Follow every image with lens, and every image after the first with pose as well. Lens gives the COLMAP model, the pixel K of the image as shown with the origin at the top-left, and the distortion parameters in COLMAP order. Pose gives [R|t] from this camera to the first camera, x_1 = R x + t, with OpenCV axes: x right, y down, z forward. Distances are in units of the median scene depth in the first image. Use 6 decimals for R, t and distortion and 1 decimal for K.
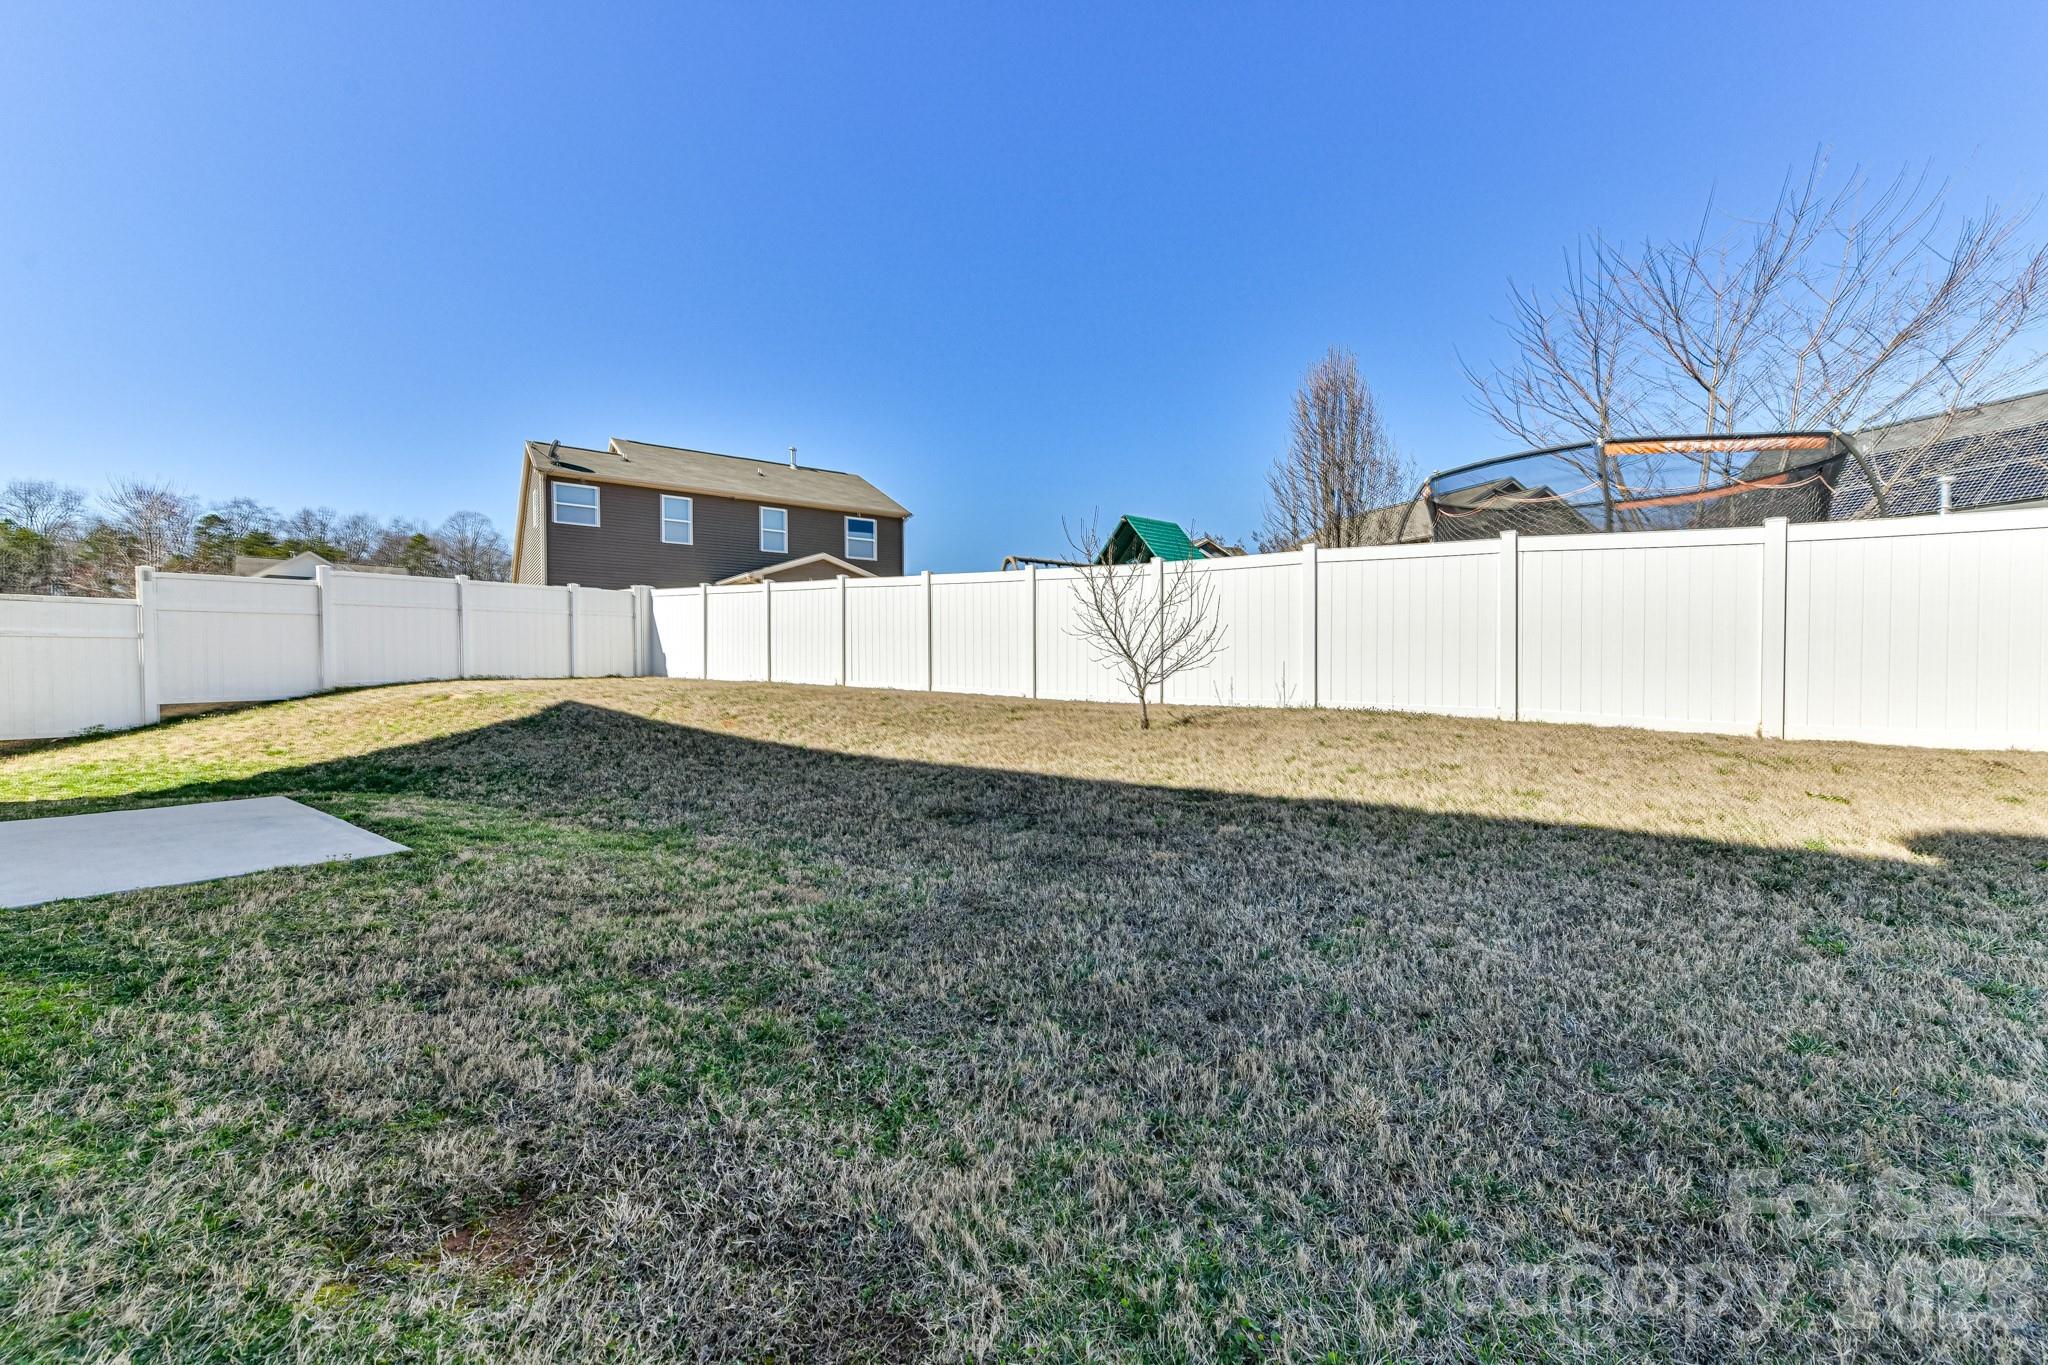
lens RADIAL K [[793.4, 0, 1024.0], [0, 793.4, 682.5], [0, 0, 1]] dist [-0.003085, -0.000562]
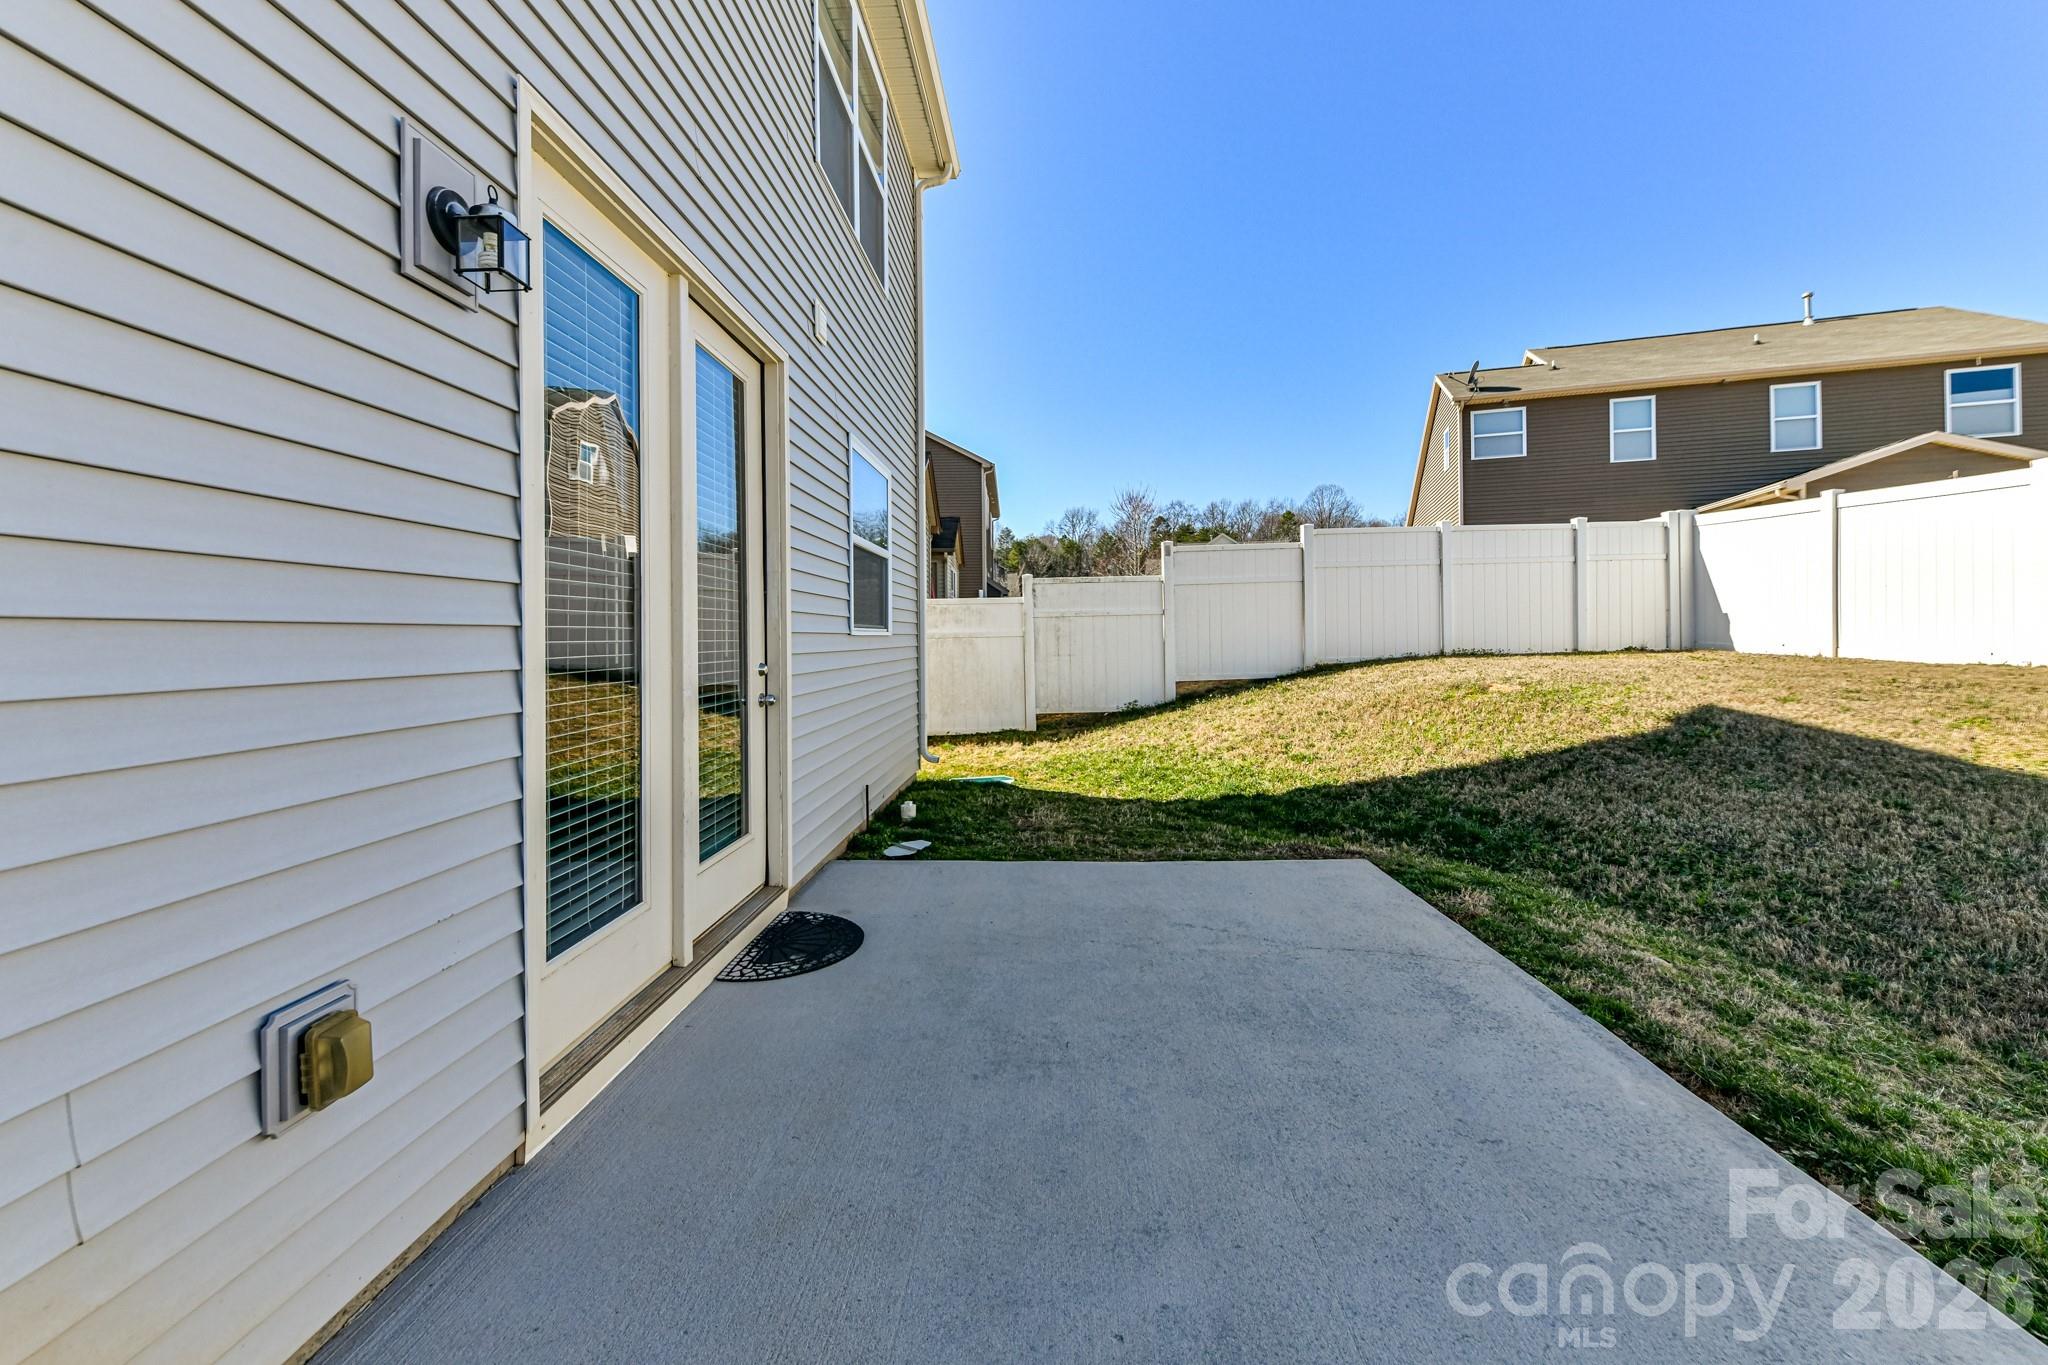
lens RADIAL K [[822.6, 0, 1020.7], [0, 822.6, 636.9], [0, 0, 1]] dist [0.000568, 0.000106]
pose [[0.570540, -0.003524, -0.821263, -0.233984], [-0.000465, 0.999989, -0.004614, -0.014230], [0.821270, 0.003015, 0.570532, 0.166216]]
